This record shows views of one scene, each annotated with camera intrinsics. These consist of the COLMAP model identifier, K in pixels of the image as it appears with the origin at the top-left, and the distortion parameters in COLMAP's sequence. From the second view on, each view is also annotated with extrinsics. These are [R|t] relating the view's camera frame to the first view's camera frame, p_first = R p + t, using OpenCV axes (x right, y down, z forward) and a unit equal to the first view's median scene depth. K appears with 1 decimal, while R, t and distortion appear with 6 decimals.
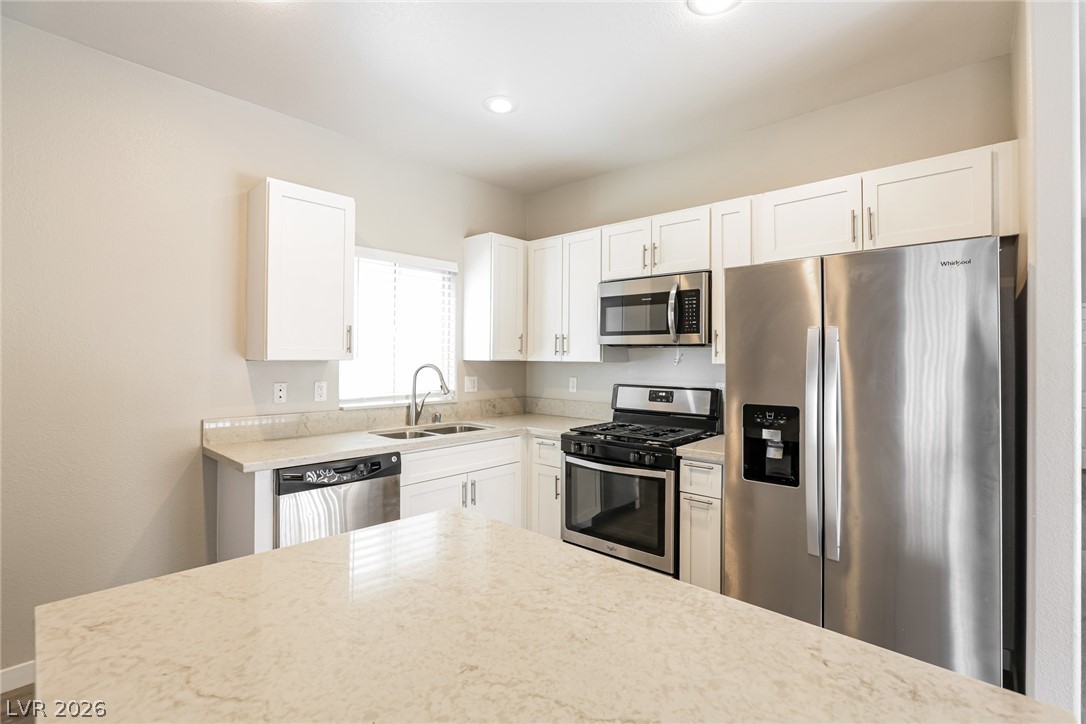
lens RADIAL K [[497.1, 0, 546.5], [0, 497.1, 350.4], [0, 0, 1]] dist [-0.029812, 0.005073]
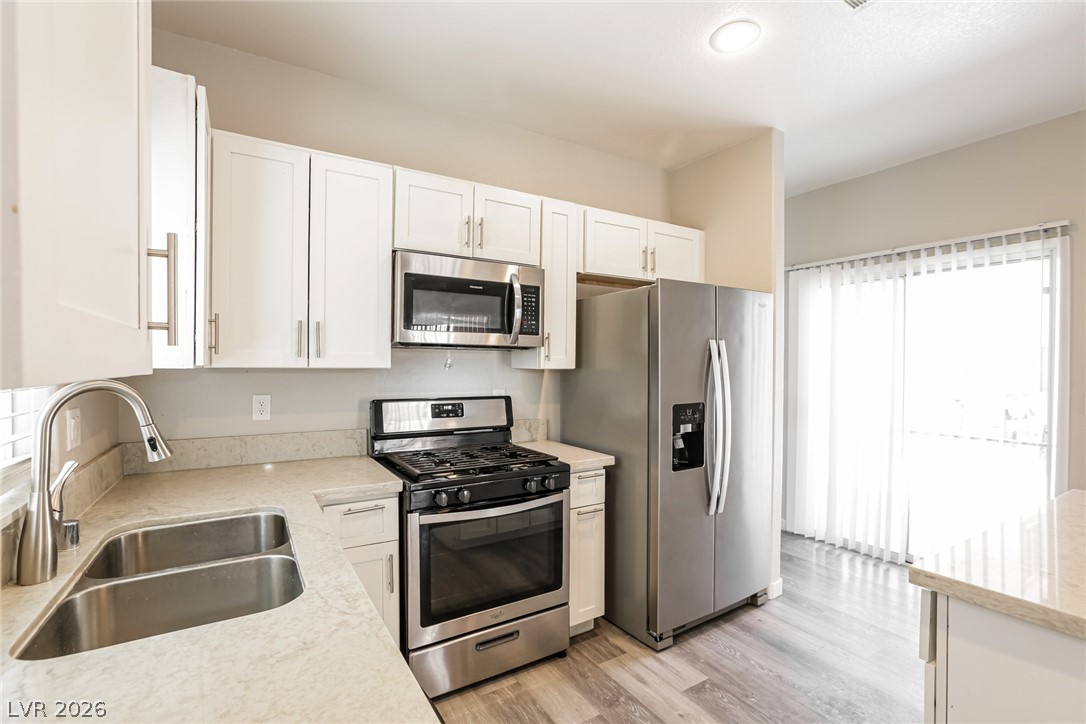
lens RADIAL K [[497.1, 0, 542.2], [0, 497.1, 368.2], [0, 0, 1]] dist [-0.029812, 0.005073]
pose [[0.289053, -0.012521, 0.957231, -0.493740], [-0.017762, 0.999672, 0.018439, 0.007839], [-0.957148, -0.022332, 0.288736, 0.636546]]
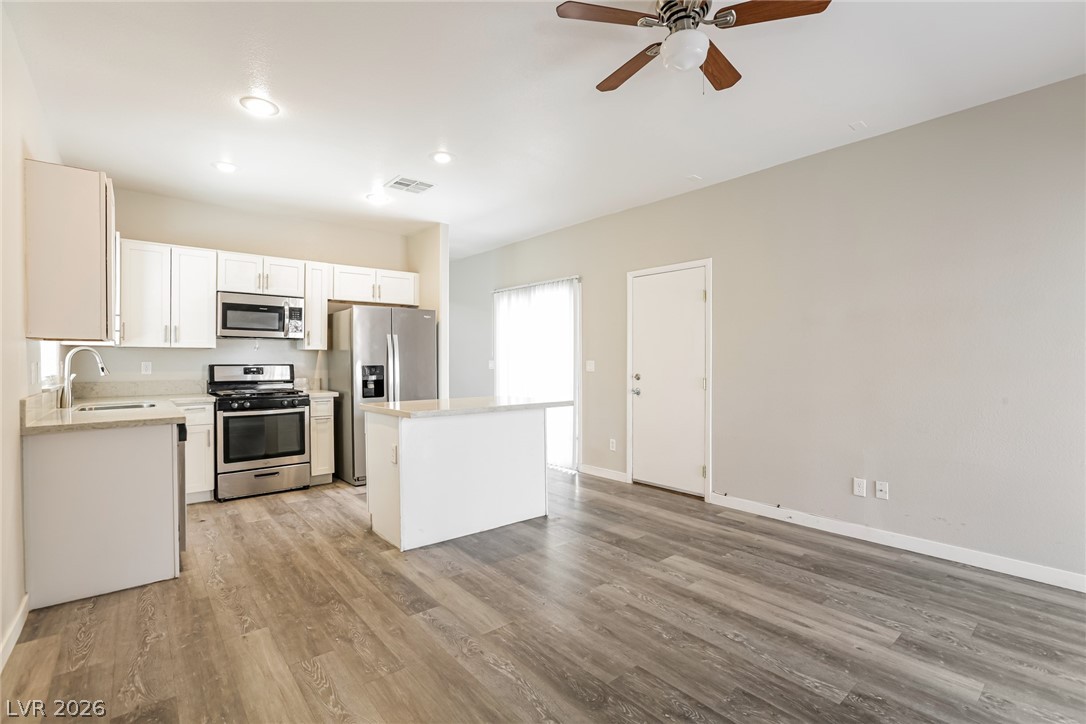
lens RADIAL K [[497.1, 0, 546.3], [0, 497.1, 360.1], [0, 0, 1]] dist [-0.029812, 0.005073]
pose [[0.145344, -0.006834, 0.989358, -1.162474], [-0.012941, 0.999877, 0.008808, 0.034176], [-0.989297, -0.014083, 0.145238, -0.119935]]
